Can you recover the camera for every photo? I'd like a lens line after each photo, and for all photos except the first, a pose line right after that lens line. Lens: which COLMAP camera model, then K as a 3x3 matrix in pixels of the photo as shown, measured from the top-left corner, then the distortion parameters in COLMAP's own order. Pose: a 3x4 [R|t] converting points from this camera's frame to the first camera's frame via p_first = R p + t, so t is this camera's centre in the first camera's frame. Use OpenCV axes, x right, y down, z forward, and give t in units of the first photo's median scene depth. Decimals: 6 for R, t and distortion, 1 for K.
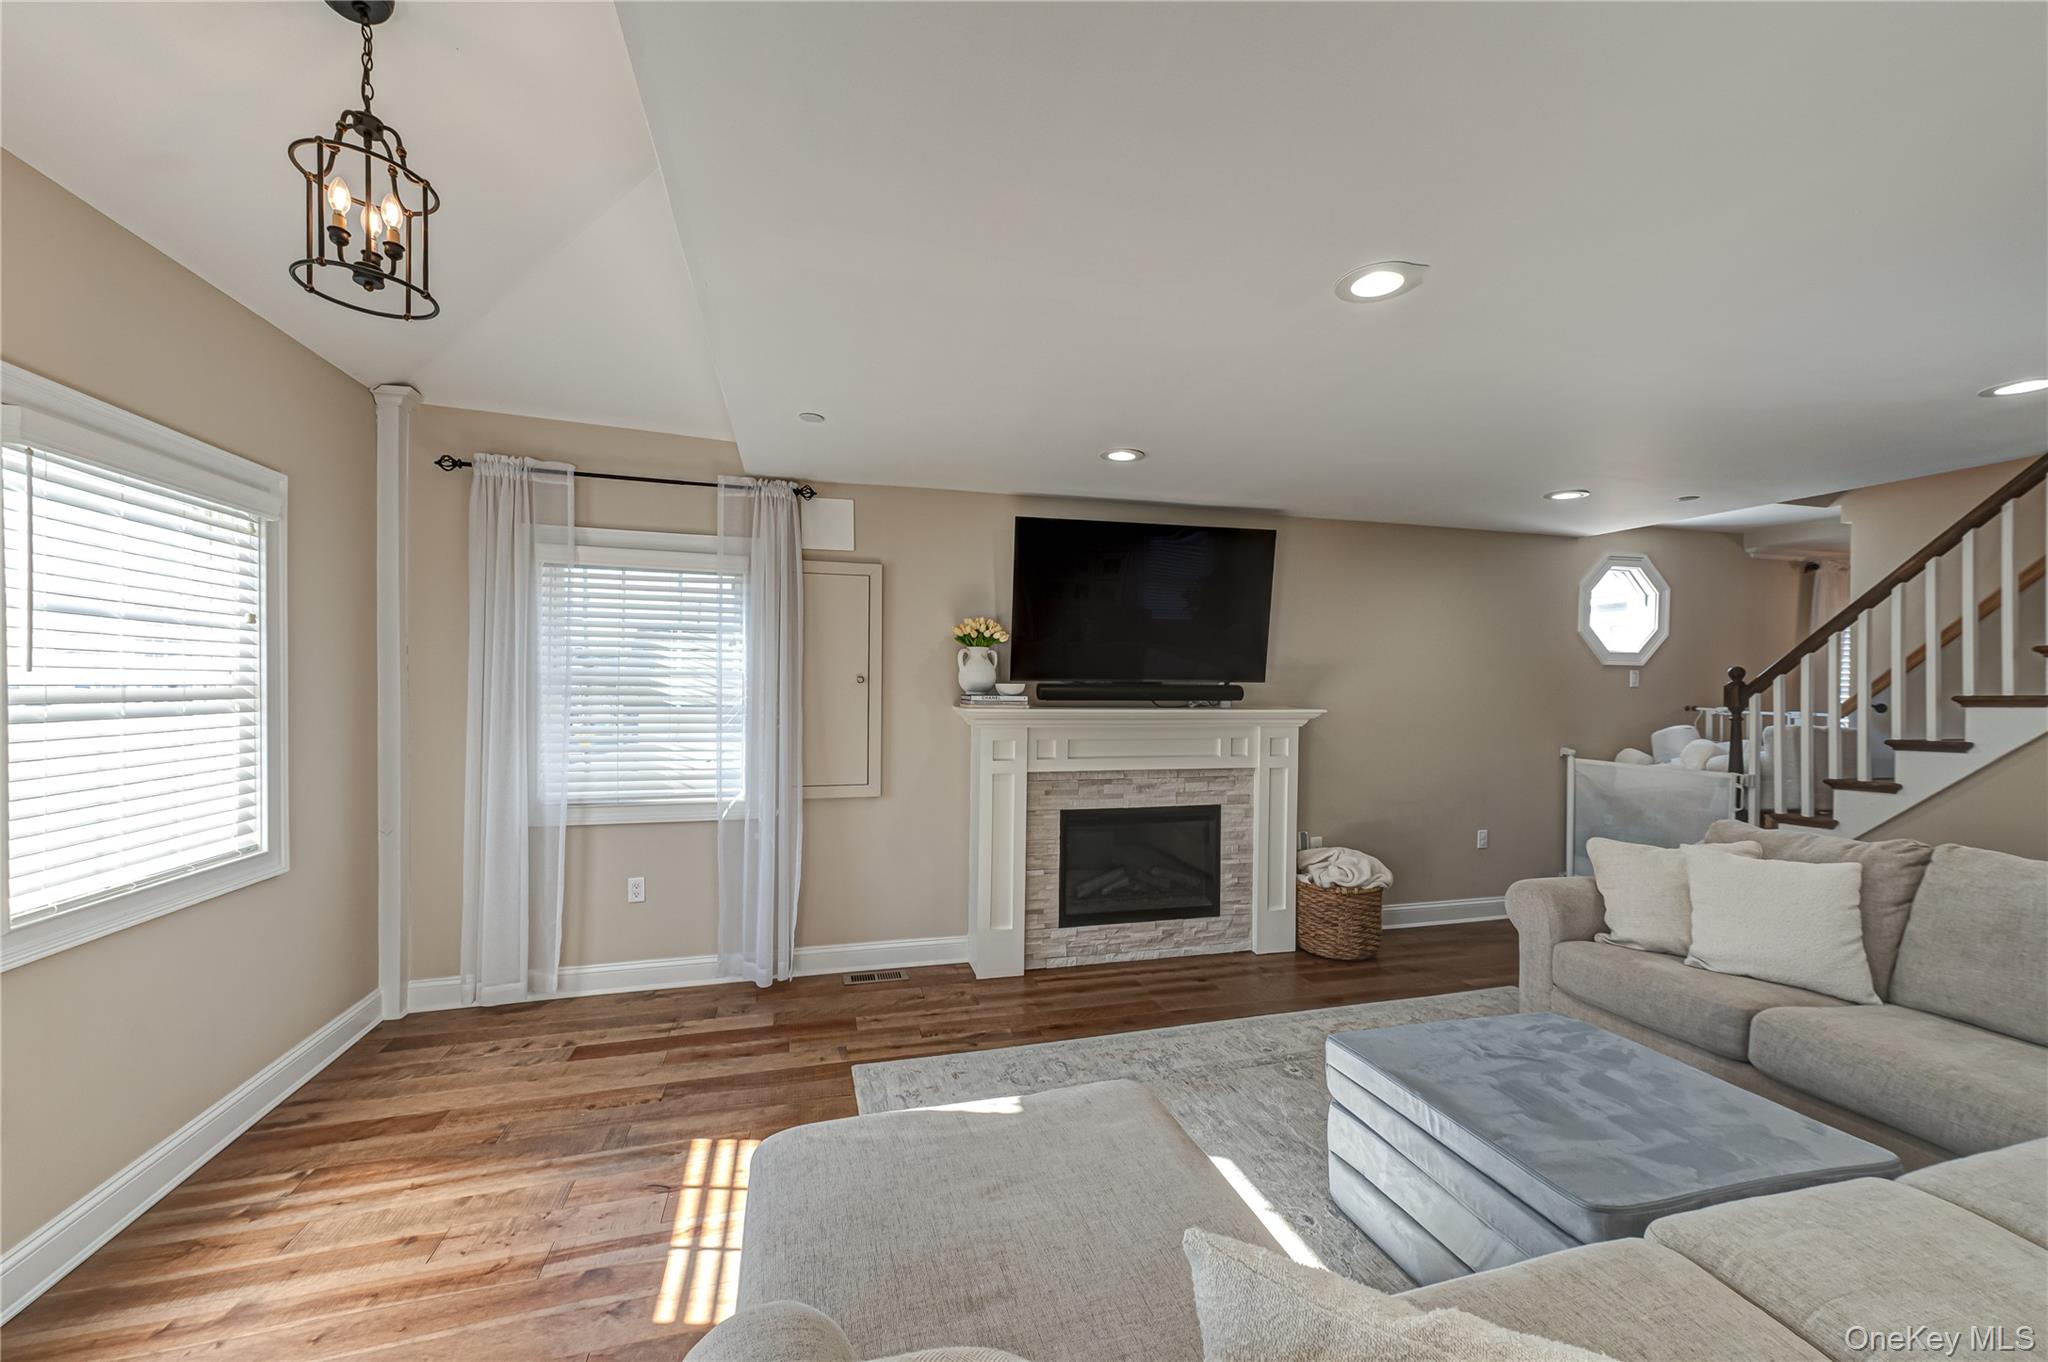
lens RADIAL K [[793.2, 0, 1031.3], [0, 793.2, 689.4], [0, 0, 1]] dist [0.024972, 0.000015]
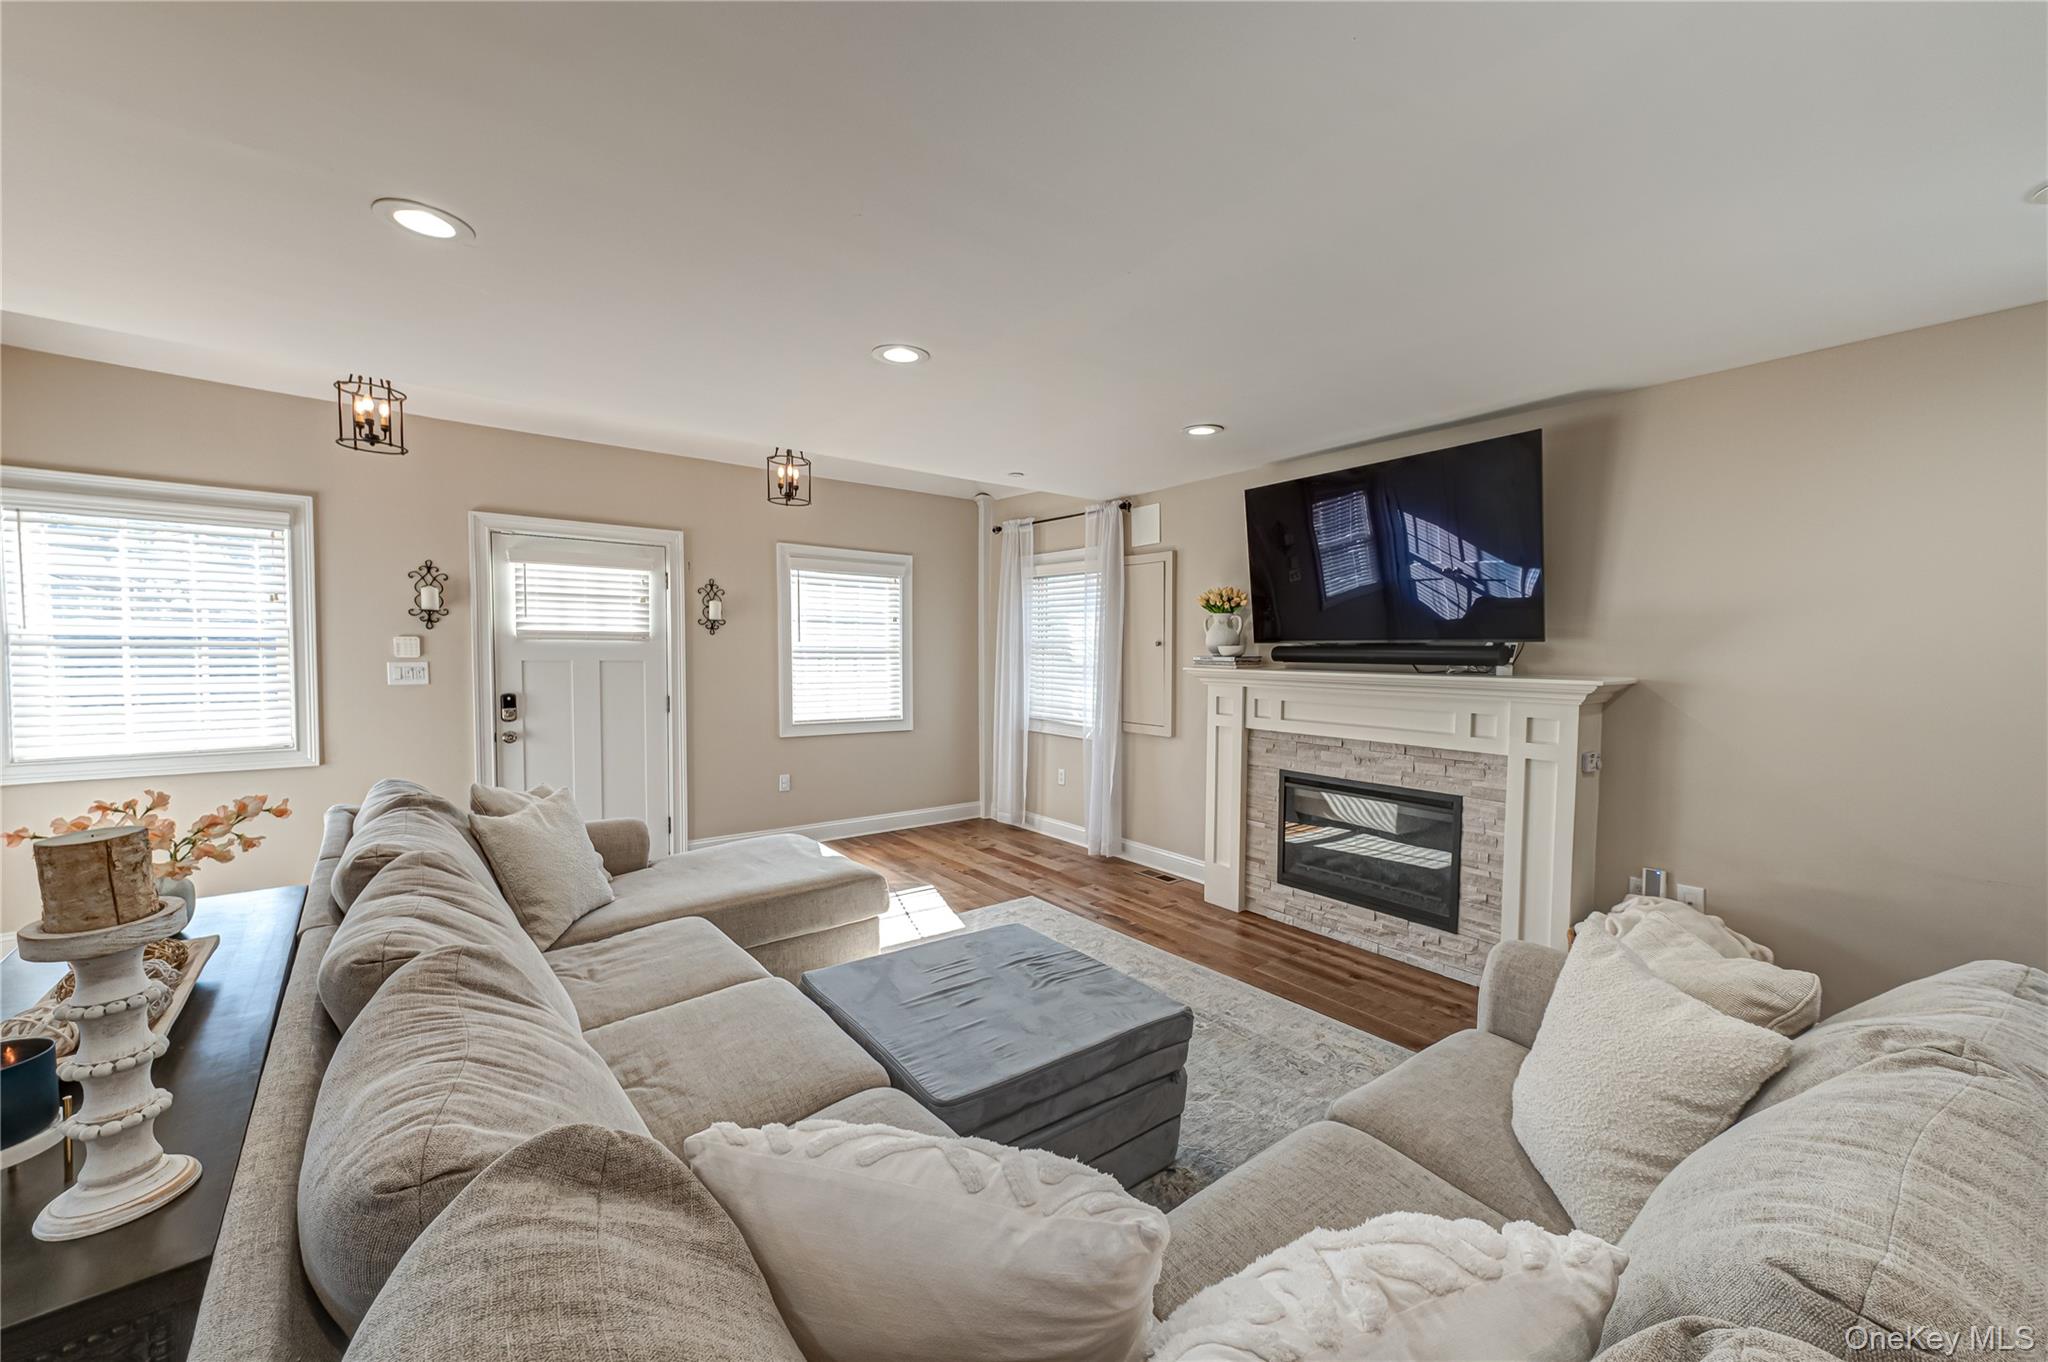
lens RADIAL K [[793.2, 0, 1031.3], [0, 793.2, 689.4], [0, 0, 1]] dist [0.024972, 0.000015]
pose [[0.374817, 0.042249, -0.926136, 0.894392], [-0.011779, 0.999097, 0.040810, 0.011465], [0.927024, -0.004387, 0.374976, 0.330781]]
